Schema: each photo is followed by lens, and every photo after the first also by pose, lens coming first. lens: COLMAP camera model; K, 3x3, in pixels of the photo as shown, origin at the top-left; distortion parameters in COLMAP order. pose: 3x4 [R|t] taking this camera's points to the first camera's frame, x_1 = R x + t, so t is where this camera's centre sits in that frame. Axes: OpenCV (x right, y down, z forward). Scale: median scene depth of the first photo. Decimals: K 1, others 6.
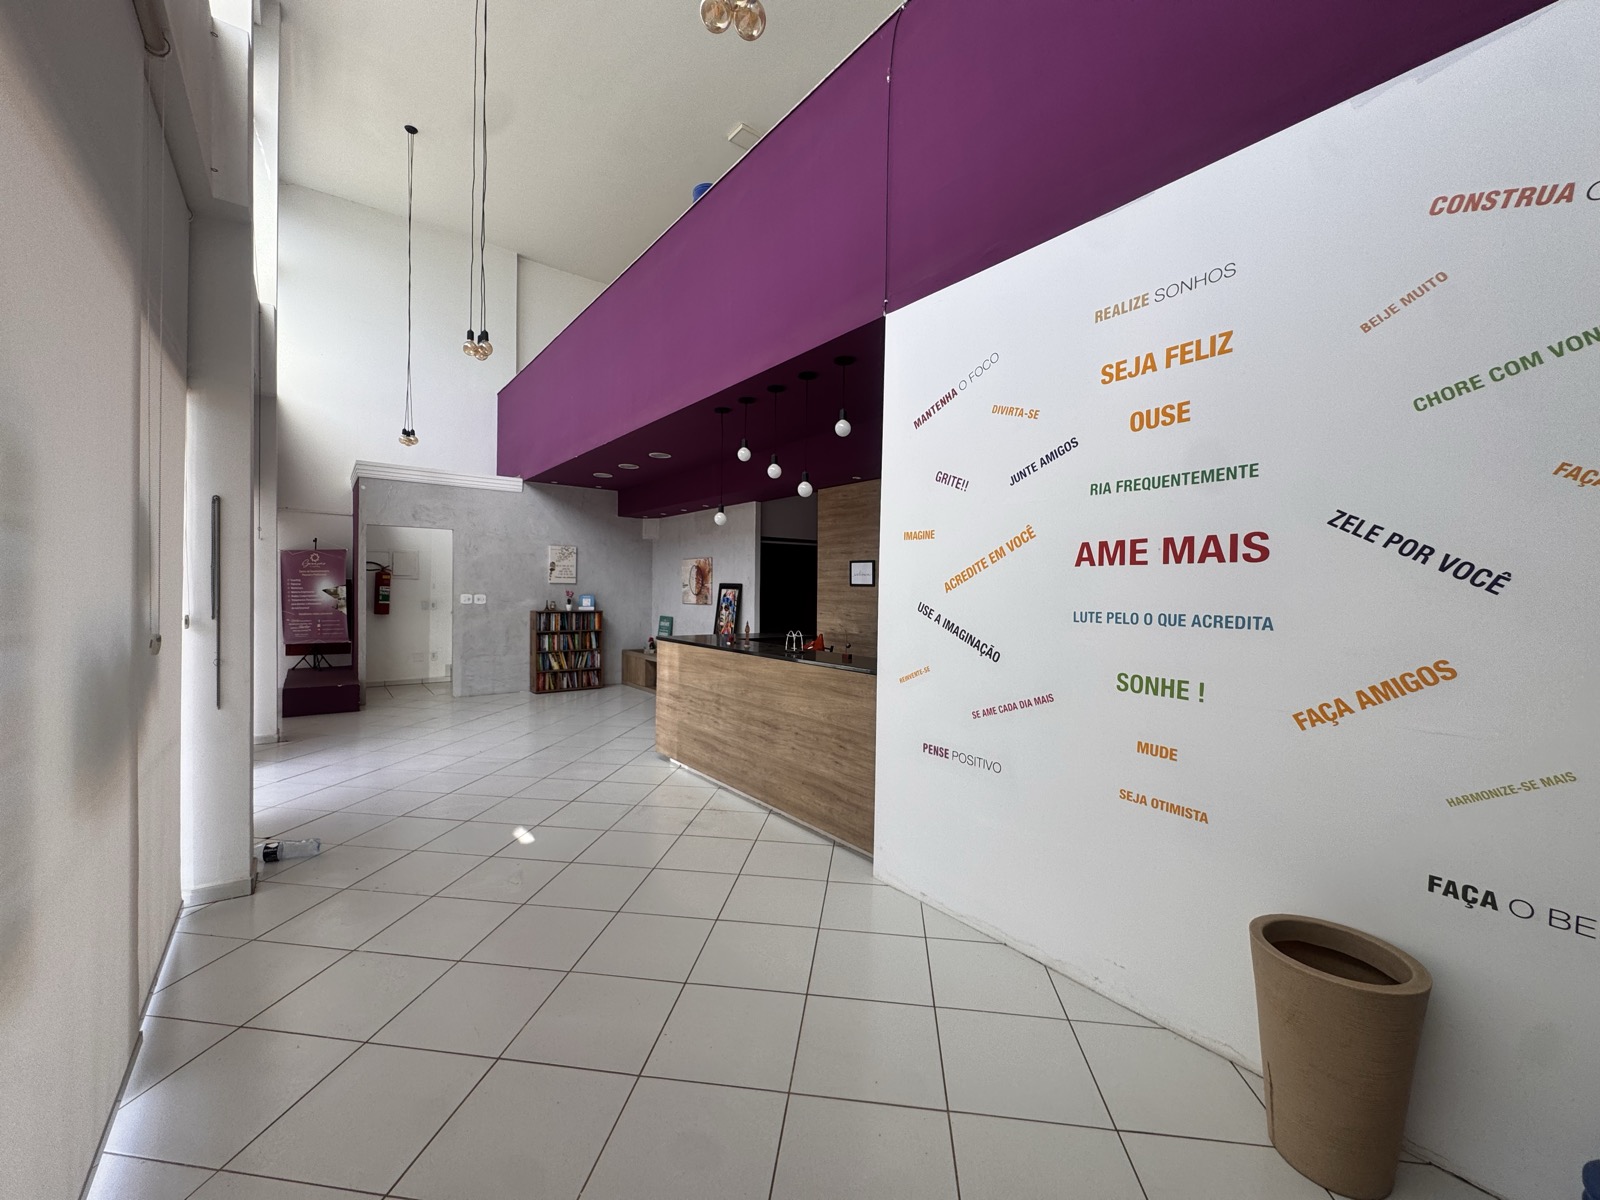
lens RADIAL K [[636.2, 0, 801.9], [0, 636.2, 597.8], [0, 0, 1]] dist [-0.001591, -0.000751]
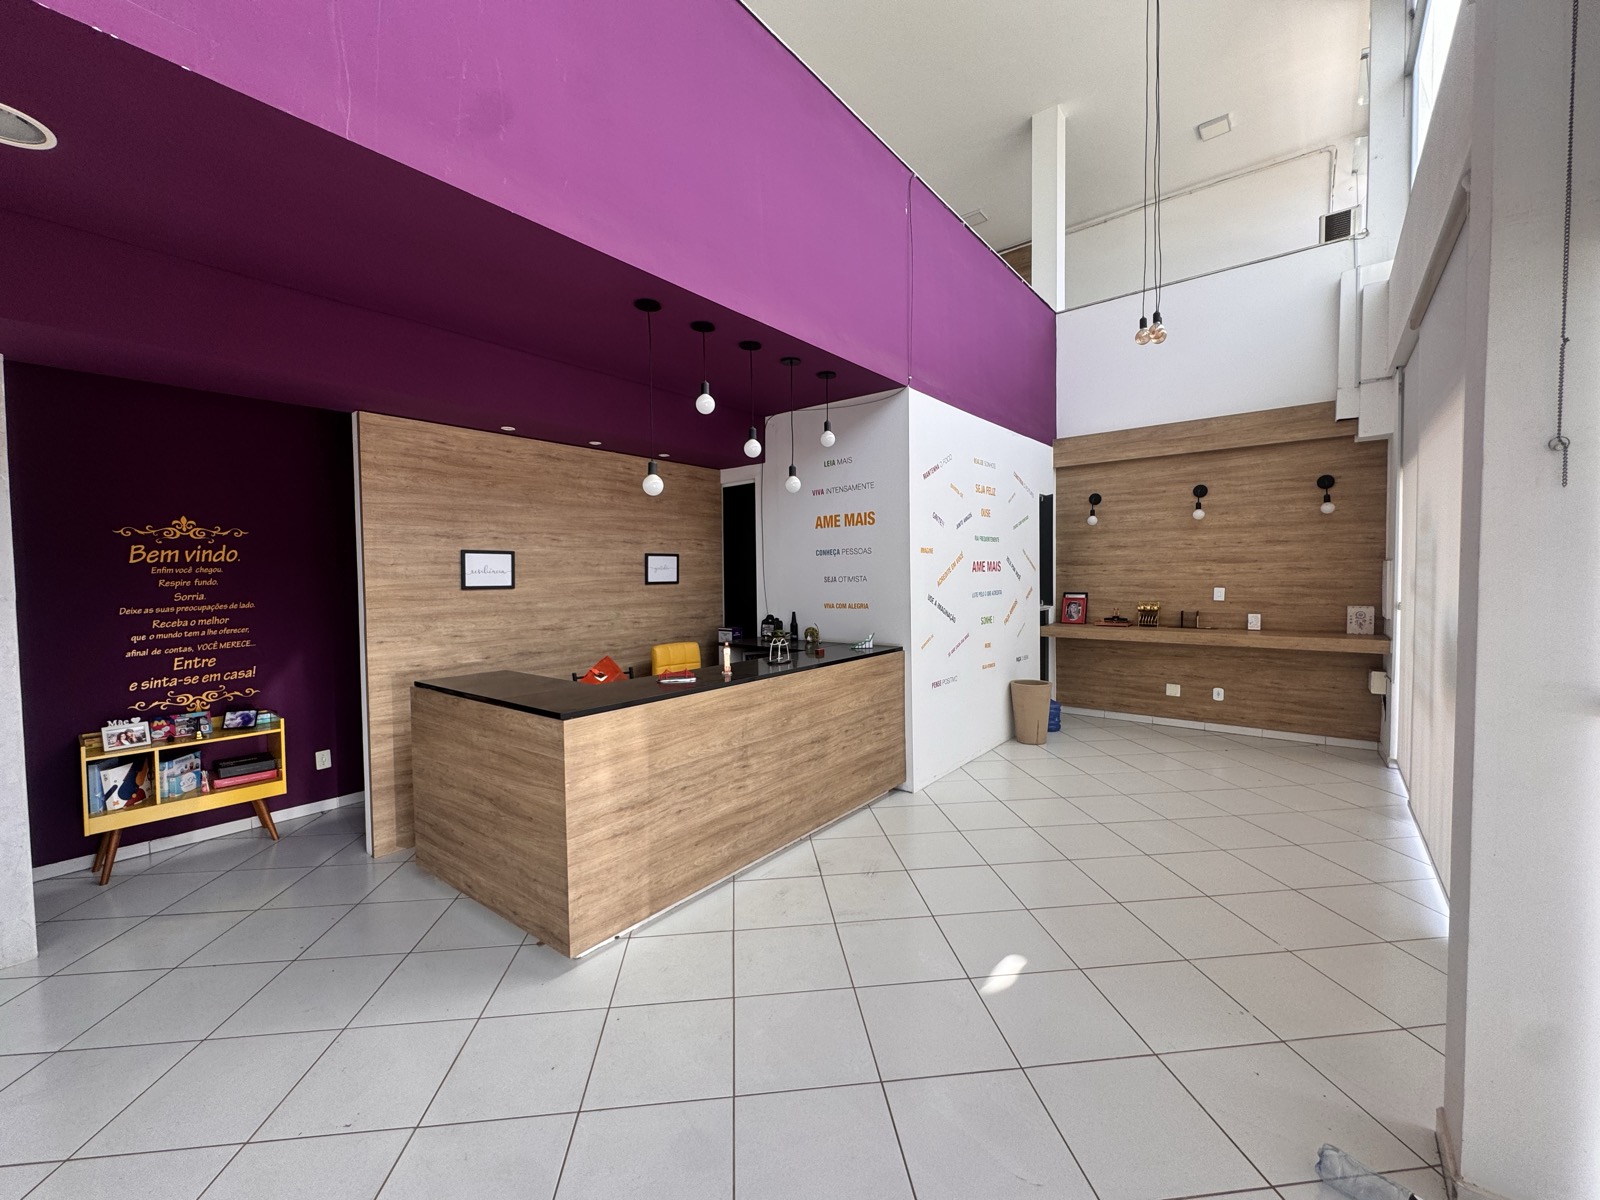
lens RADIAL K [[636.2, 0, 799.7], [0, 636.2, 598.0], [0, 0, 1]] dist [-0.001591, -0.000751]
pose [[-0.224040, -0.050175, 0.973287, -0.800590], [0.022419, 0.998144, 0.056617, -0.050096], [-0.974322, 0.034505, -0.222500, 1.057433]]
